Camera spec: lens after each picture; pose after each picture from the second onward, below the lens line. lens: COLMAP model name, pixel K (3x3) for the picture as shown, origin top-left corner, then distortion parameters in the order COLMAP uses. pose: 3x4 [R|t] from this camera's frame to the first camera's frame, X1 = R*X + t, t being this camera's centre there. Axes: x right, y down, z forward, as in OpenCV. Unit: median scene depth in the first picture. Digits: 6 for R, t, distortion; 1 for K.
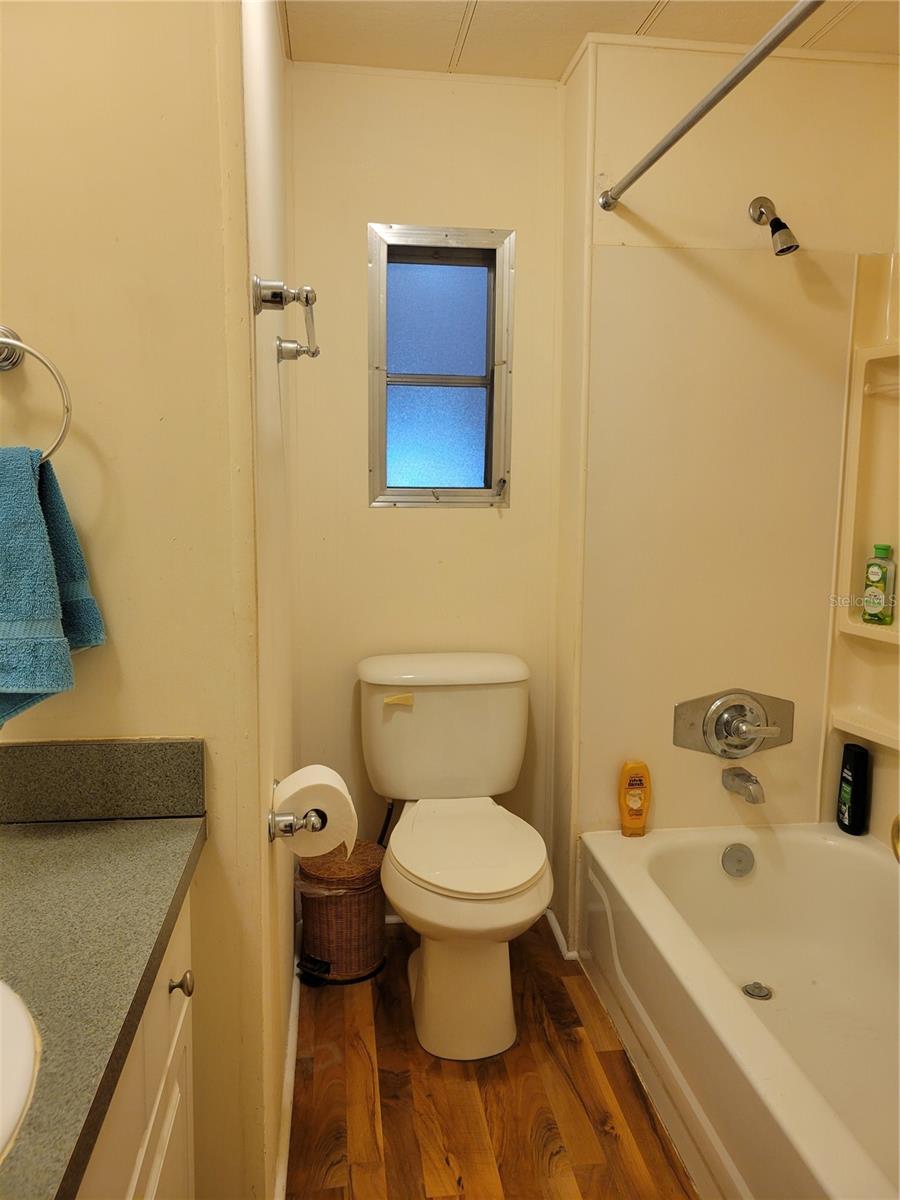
lens RADIAL K [[901.8, 0, 454.6], [0, 901.8, 594.6], [0, 0, 1]] dist [0.049942, -0.029042]
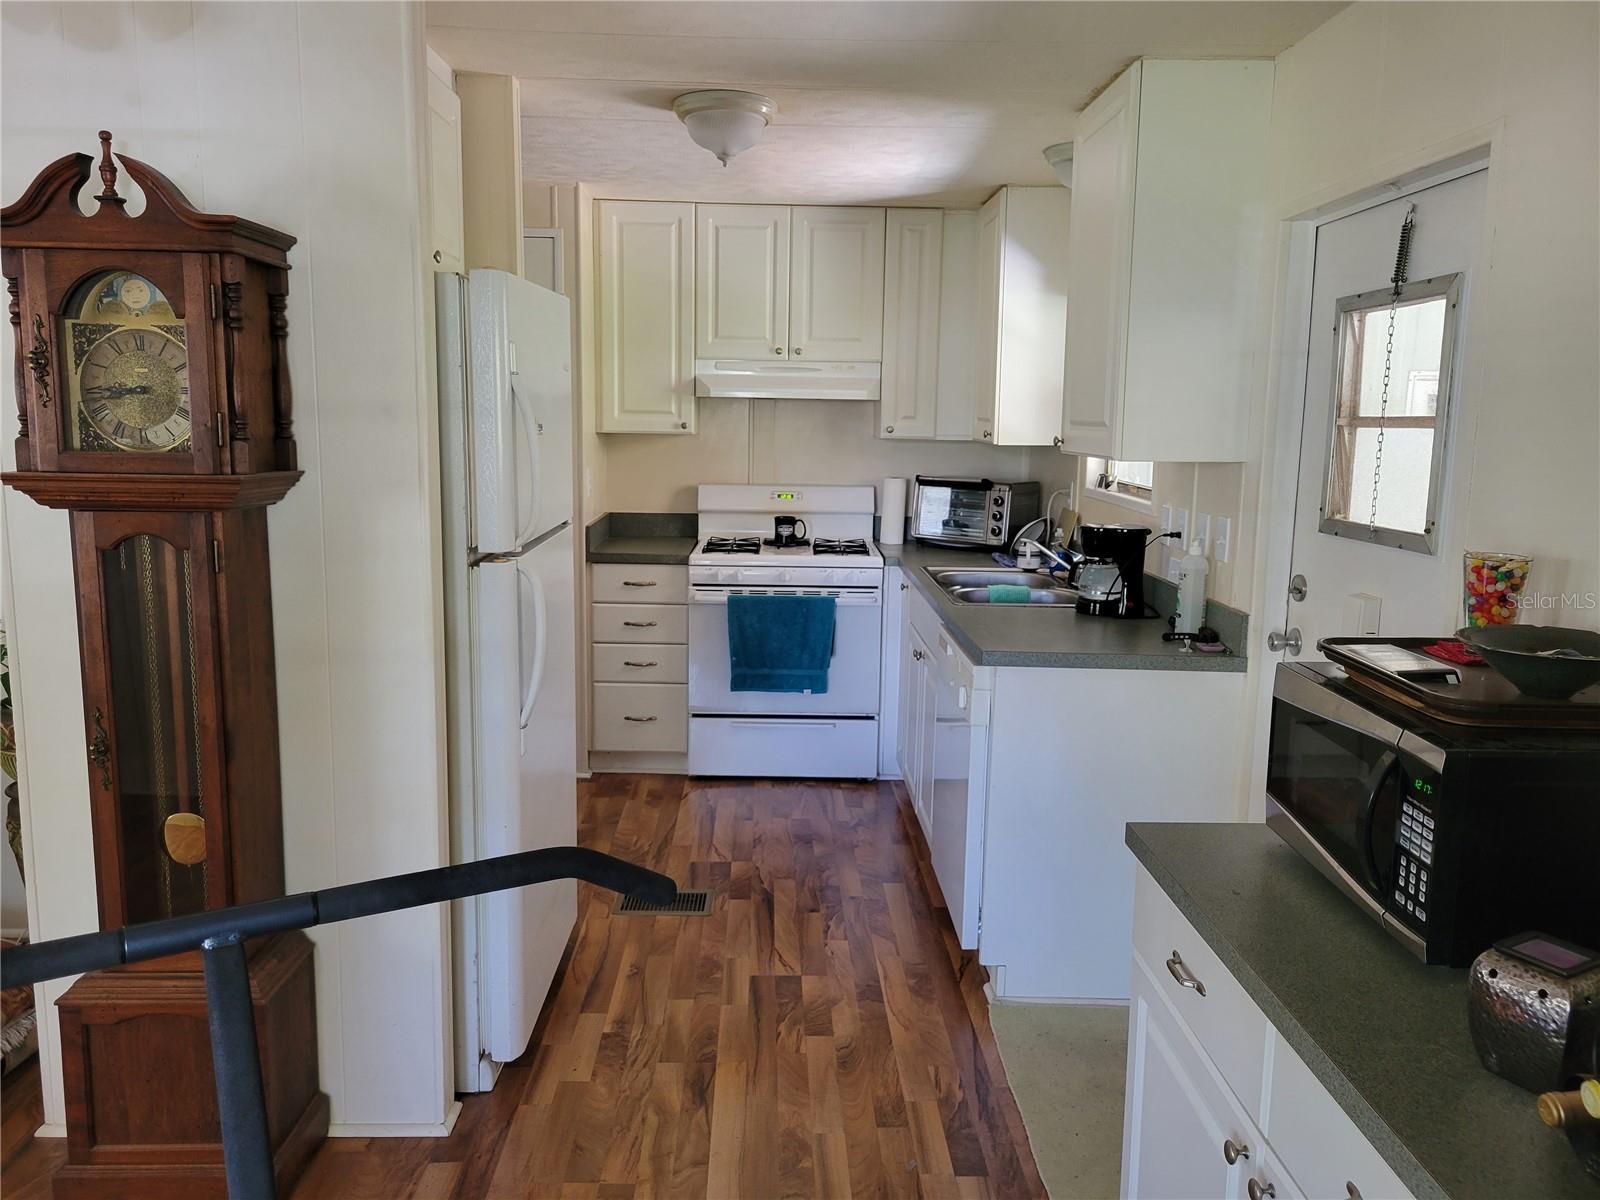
lens RADIAL K [[1202.4, 0, 796.3], [0, 1202.4, 590.6], [0, 0, 1]] dist [0.049942, -0.029042]
pose [[-0.993847, -0.034877, 0.105124, -0.123996], [-0.003304, 0.958040, 0.286615, -0.456062], [-0.110709, 0.284504, -0.952261, 2.486801]]
